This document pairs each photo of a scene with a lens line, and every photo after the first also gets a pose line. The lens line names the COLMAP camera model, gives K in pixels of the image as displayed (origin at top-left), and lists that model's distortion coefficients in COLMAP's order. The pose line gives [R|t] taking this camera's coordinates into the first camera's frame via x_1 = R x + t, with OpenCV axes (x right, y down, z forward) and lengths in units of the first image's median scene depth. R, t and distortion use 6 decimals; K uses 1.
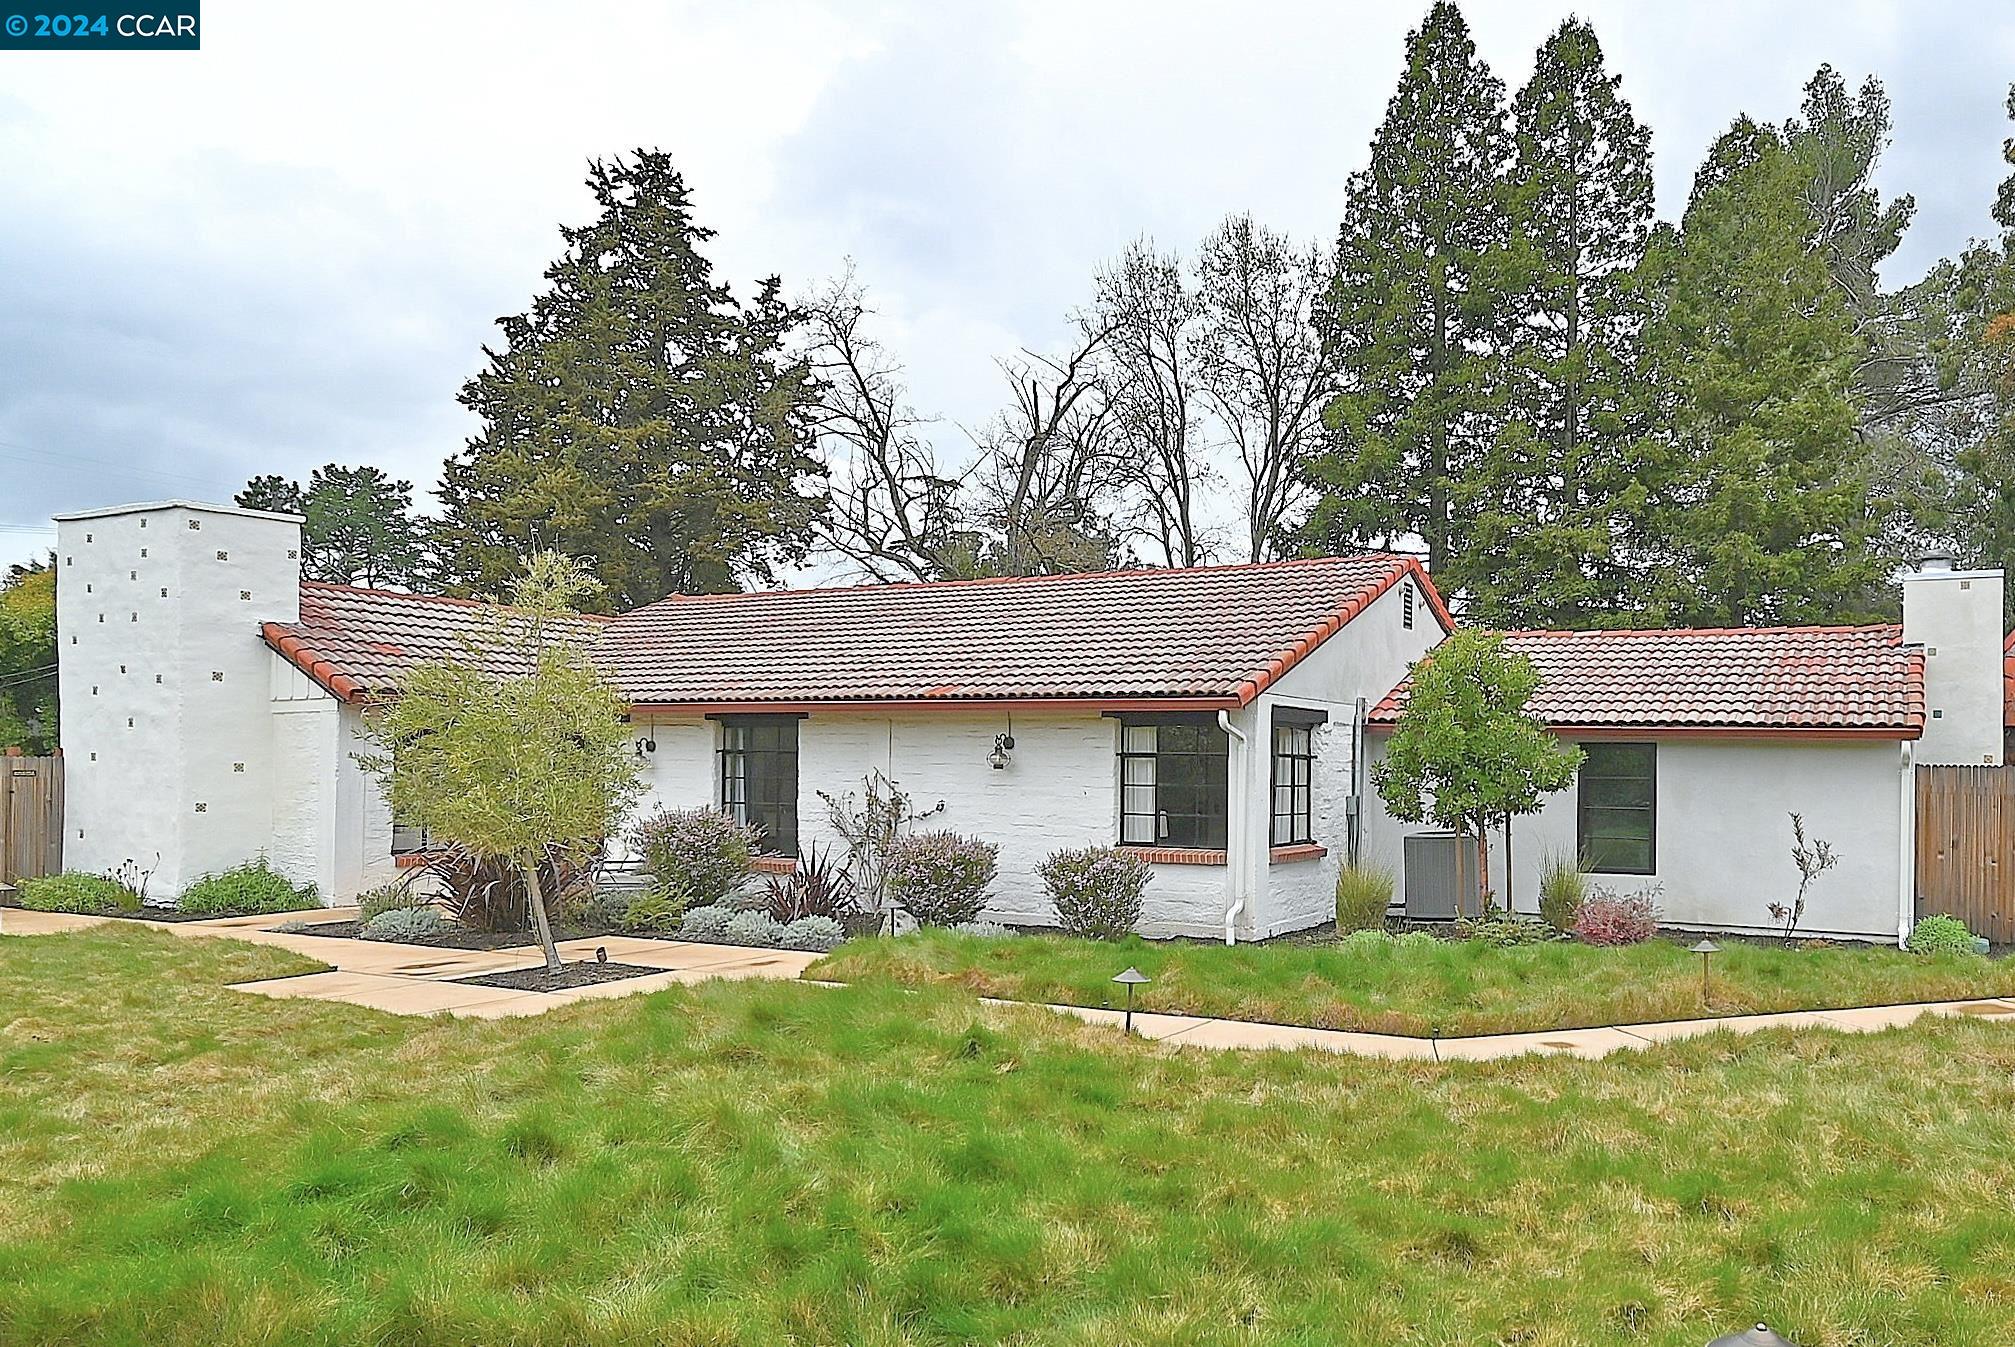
lens RADIAL K [[1117.1, 0, 1007.7], [0, 1117.1, 757.9], [0, 0, 1]] dist [0.010958, 0.000628]
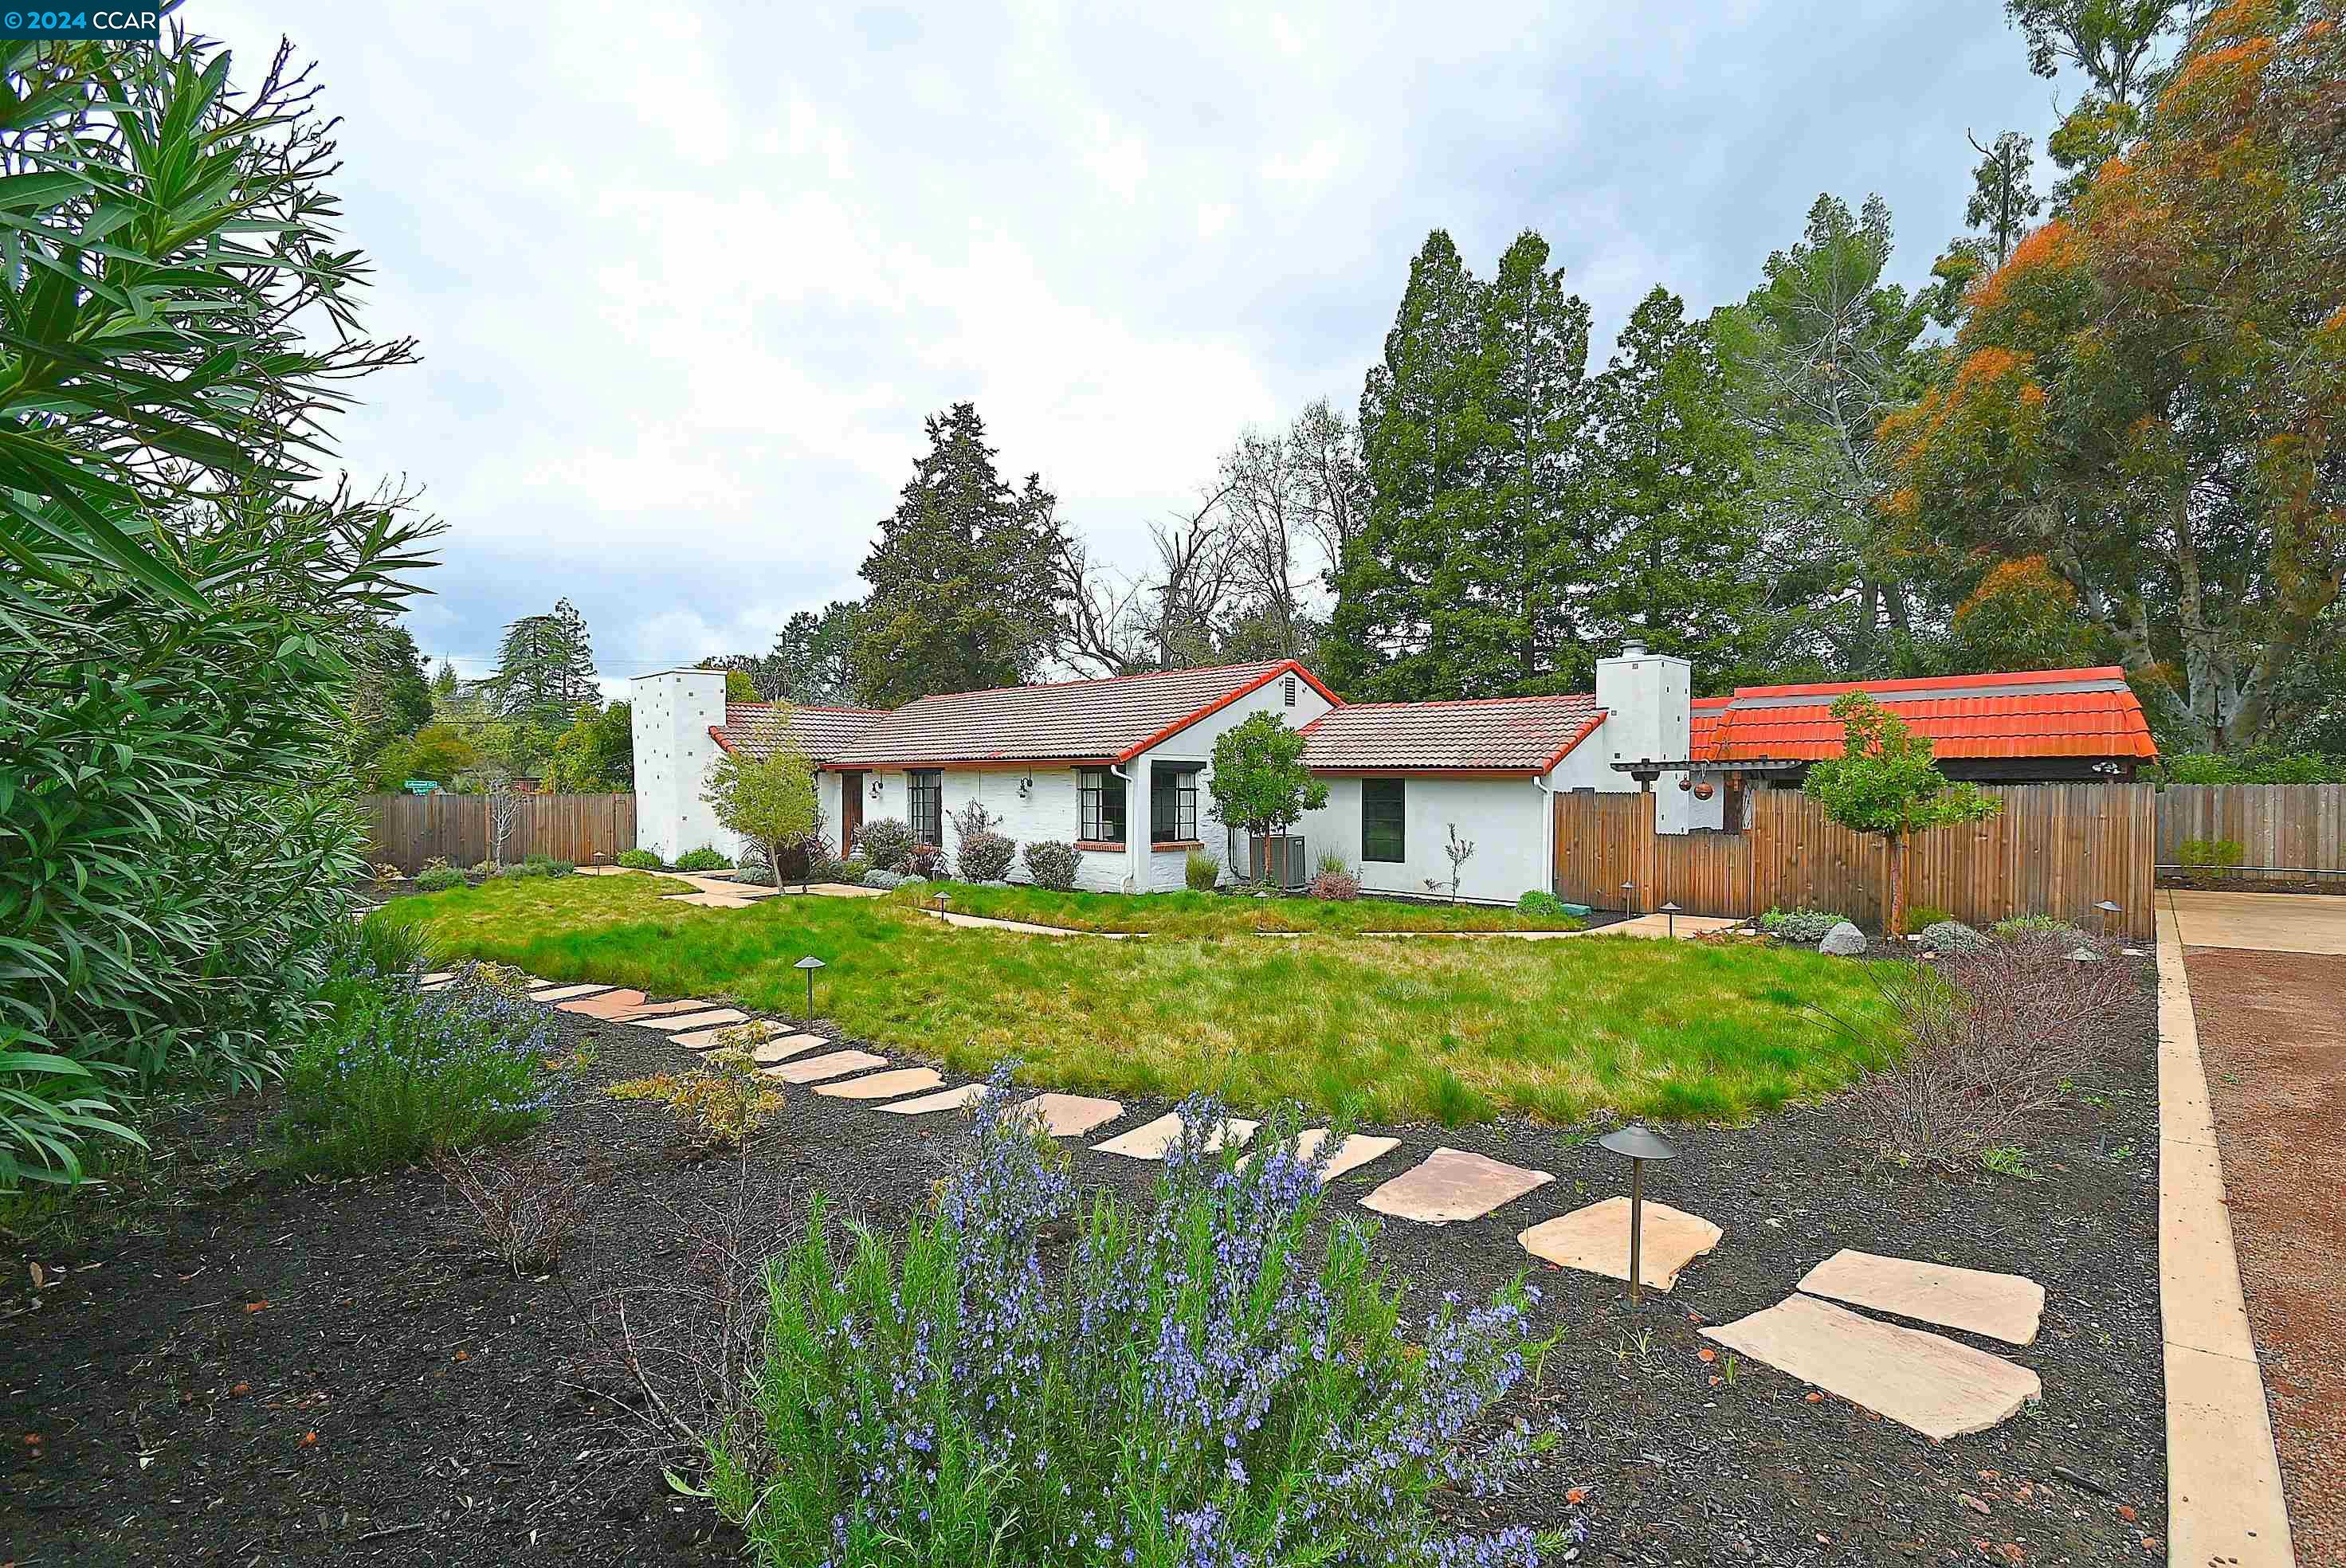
lens RADIAL K [[1060.9, 0, 1178.4], [0, 1060.9, 798.9], [0, 0, 1]] dist [0.013587, -0.006794]
pose [[0.936194, -0.005190, -0.351446, 0.513517], [0.012679, 0.999739, 0.019009, -0.010885], [0.351256, -0.022252, 0.936015, -0.318502]]
